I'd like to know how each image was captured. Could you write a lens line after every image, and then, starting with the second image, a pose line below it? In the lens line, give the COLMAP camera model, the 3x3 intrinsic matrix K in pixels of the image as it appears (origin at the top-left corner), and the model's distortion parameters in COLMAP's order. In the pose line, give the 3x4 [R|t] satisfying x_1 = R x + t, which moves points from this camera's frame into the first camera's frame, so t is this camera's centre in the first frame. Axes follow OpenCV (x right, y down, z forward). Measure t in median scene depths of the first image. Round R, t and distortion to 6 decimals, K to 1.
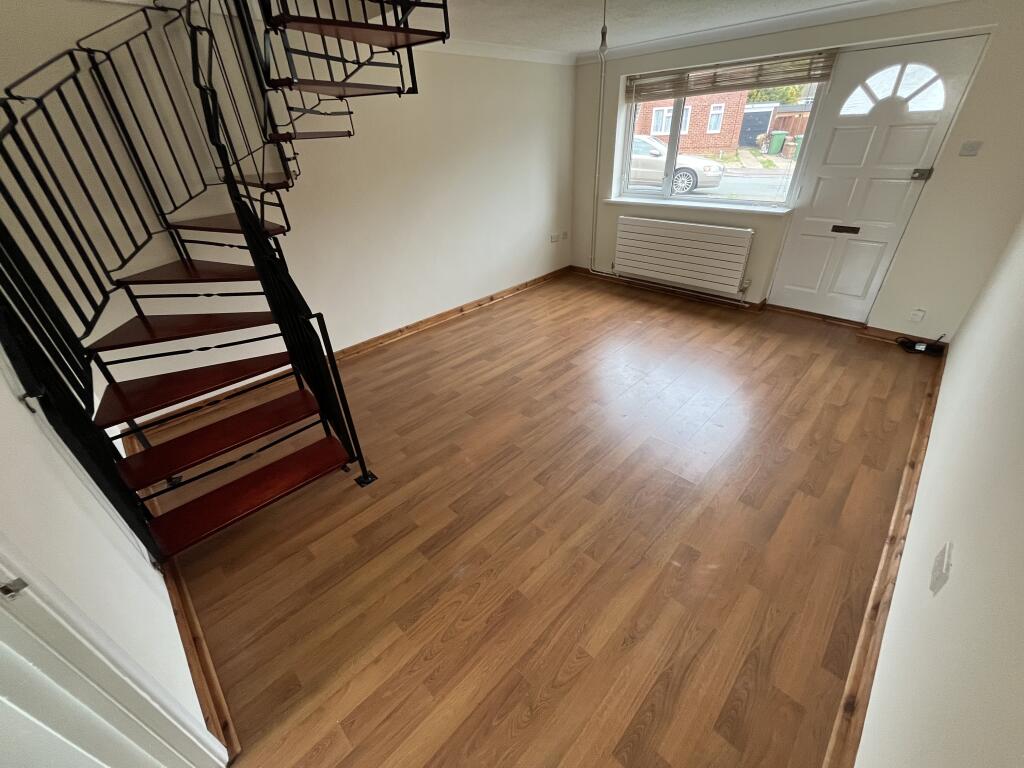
lens RADIAL K [[412.3, 0, 512.8], [0, 412.3, 382.5], [0, 0, 1]] dist [-0.001315, 0.000001]
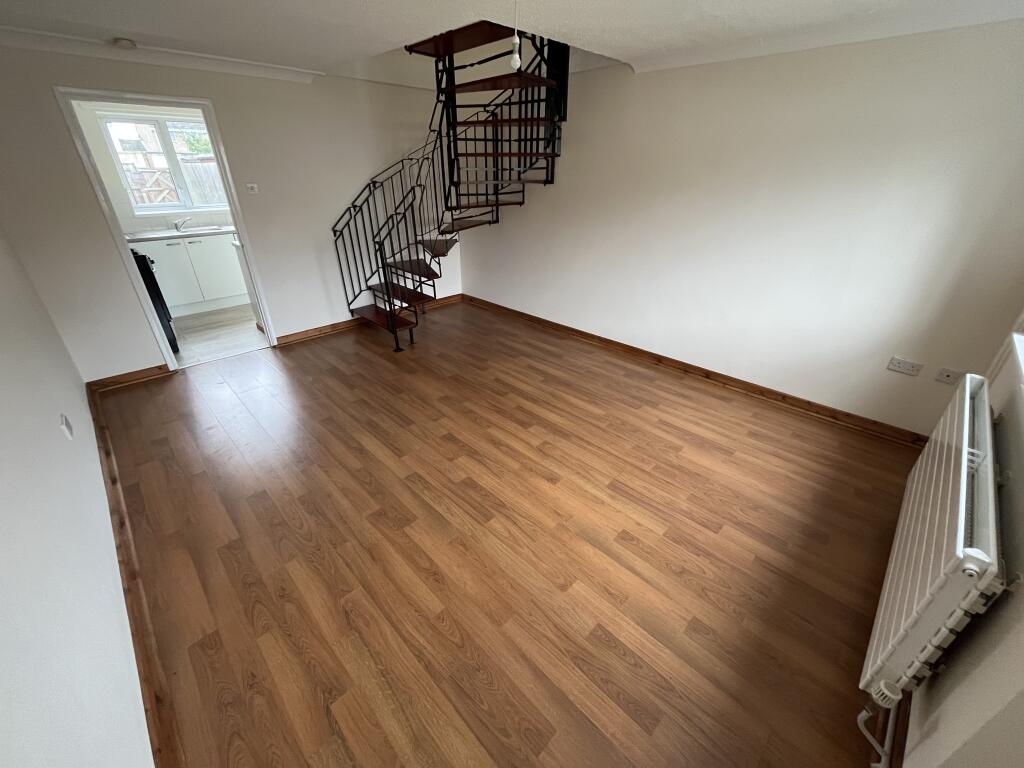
lens RADIAL K [[412.3, 0, 512.8], [0, 412.3, 382.5], [0, 0, 1]] dist [-0.001315, 0.000001]
pose [[-0.004434, 0.502876, -0.864347, 0.816838], [-0.522953, 0.735575, 0.430639, -0.448469], [0.852350, 0.453923, 0.259719, 0.696095]]
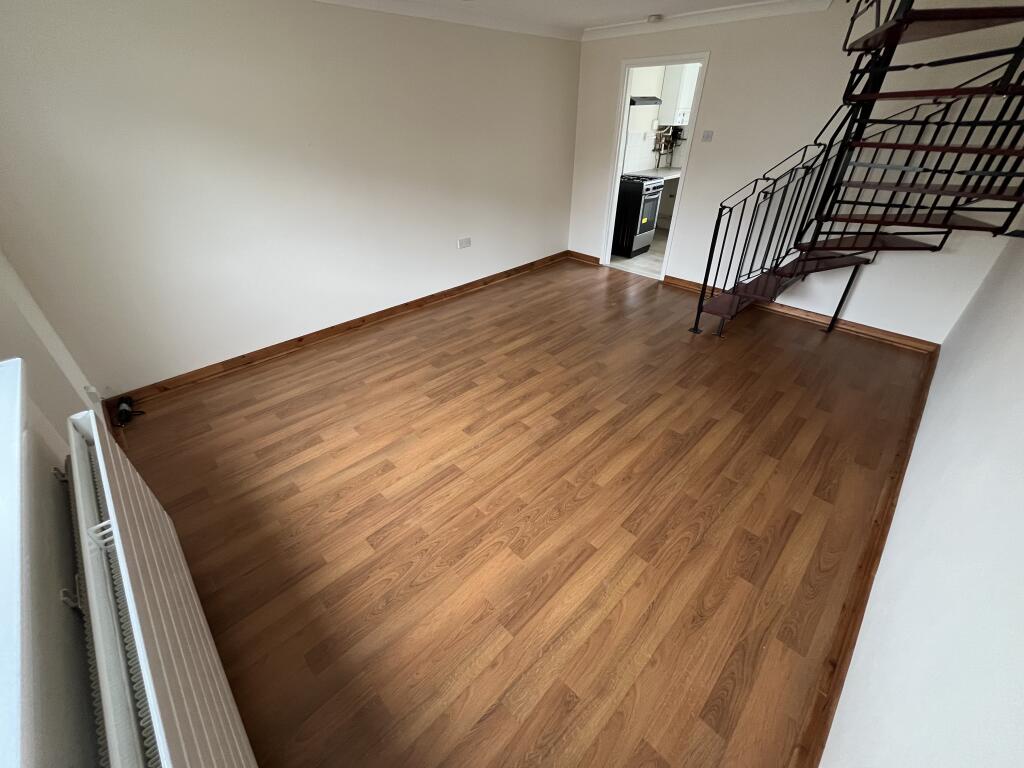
lens RADIAL K [[412.3, 0, 512.8], [0, 412.3, 382.5], [0, 0, 1]] dist [-0.001315, 0.000001]
pose [[-0.998772, 0.036697, 0.033294, 0.196070], [0.045765, 0.425654, 0.903728, -0.761230], [0.018993, 0.904141, -0.426811, 1.244577]]
